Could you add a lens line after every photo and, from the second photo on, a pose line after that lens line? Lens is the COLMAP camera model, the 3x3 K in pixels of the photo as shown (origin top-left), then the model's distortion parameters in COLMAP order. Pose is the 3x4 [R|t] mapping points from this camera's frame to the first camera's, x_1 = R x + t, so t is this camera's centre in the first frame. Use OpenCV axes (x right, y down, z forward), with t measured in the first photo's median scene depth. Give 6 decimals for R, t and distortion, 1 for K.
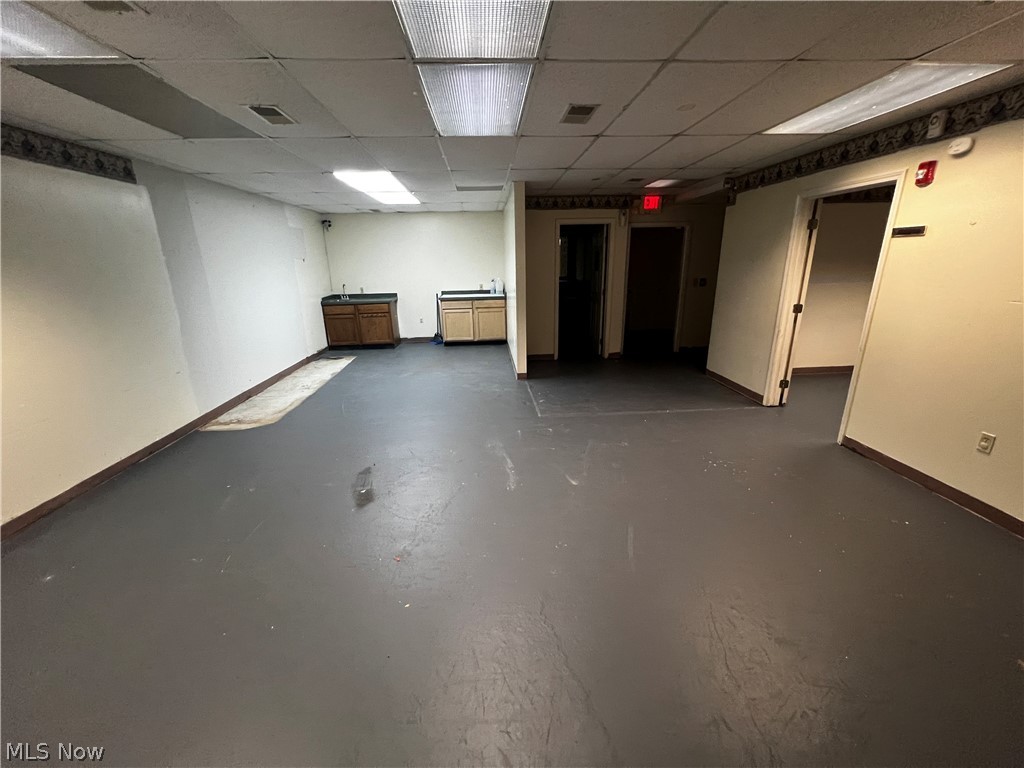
lens RADIAL K [[409.8, 0, 502.1], [0, 409.8, 384.1], [0, 0, 1]] dist [-0.003411, 0.000005]
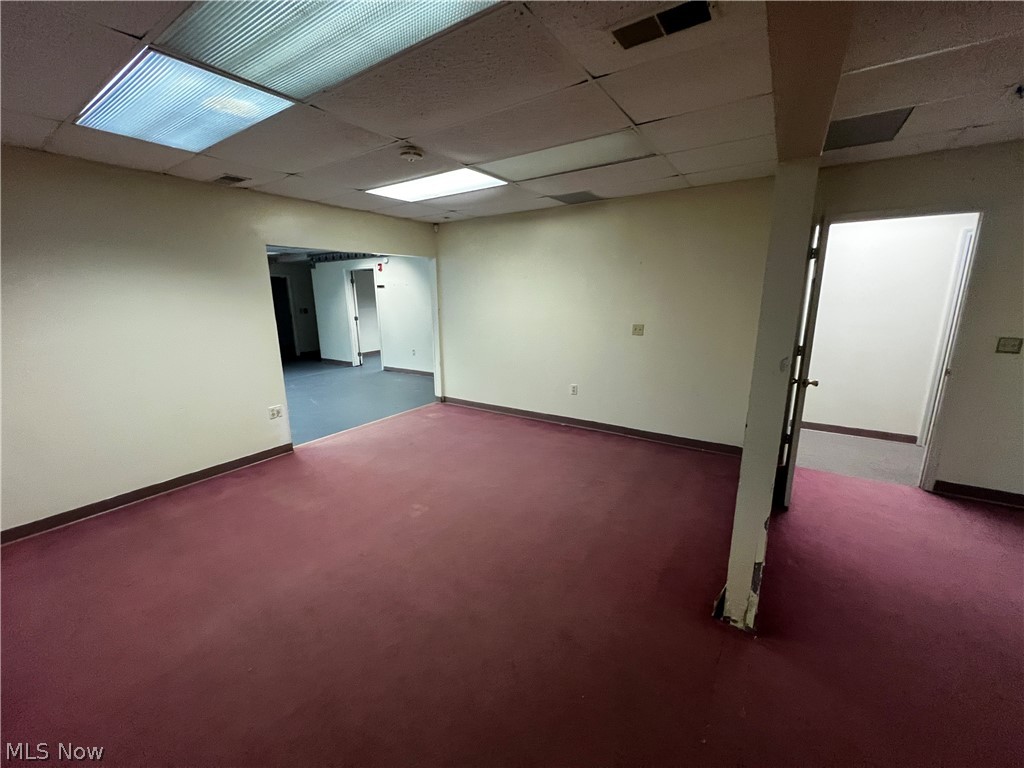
lens RADIAL K [[409.8, 0, 506.0], [0, 409.8, 384.2], [0, 0, 1]] dist [-0.003411, 0.000005]
pose [[0.596043, -0.162038, 0.786432, -0.537963], [0.233735, 0.972025, 0.023128, 0.273089], [-0.768180, 0.170032, 0.617243, -0.844144]]
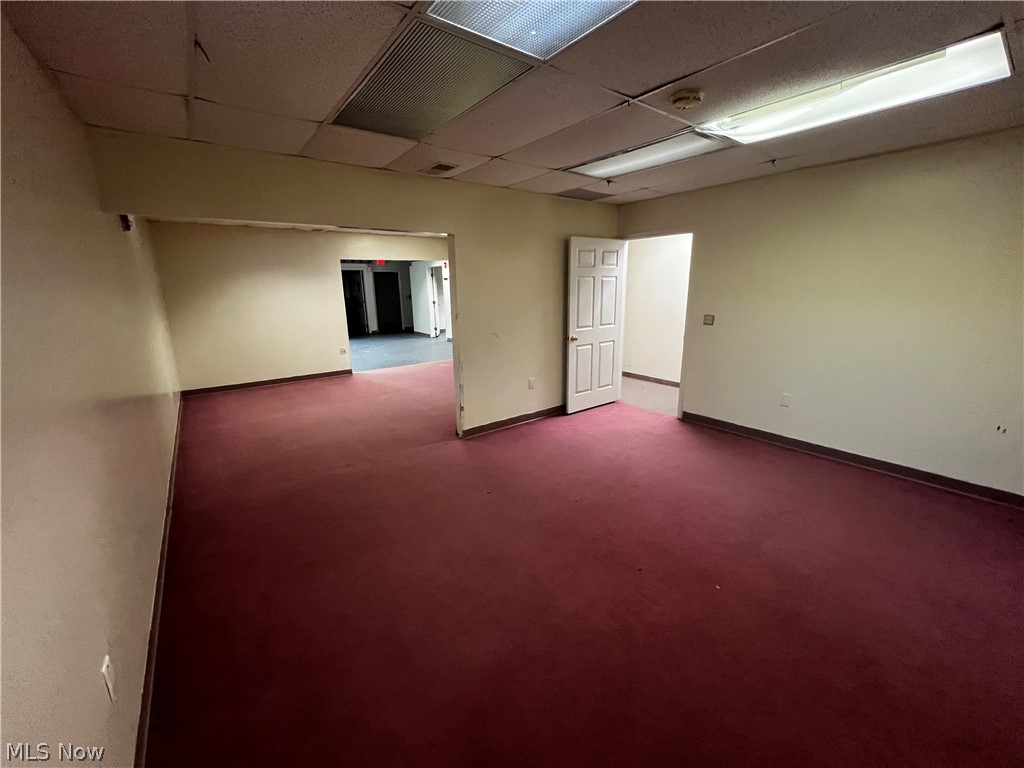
lens RADIAL K [[409.8, 0, 513.8], [0, 409.8, 383.8], [0, 0, 1]] dist [-0.003411, 0.000005]
pose [[0.820630, -0.121820, 0.558324, -0.507427], [0.159286, 0.987054, -0.018755, 0.514348], [-0.548812, 0.104324, 0.829411, -1.626506]]
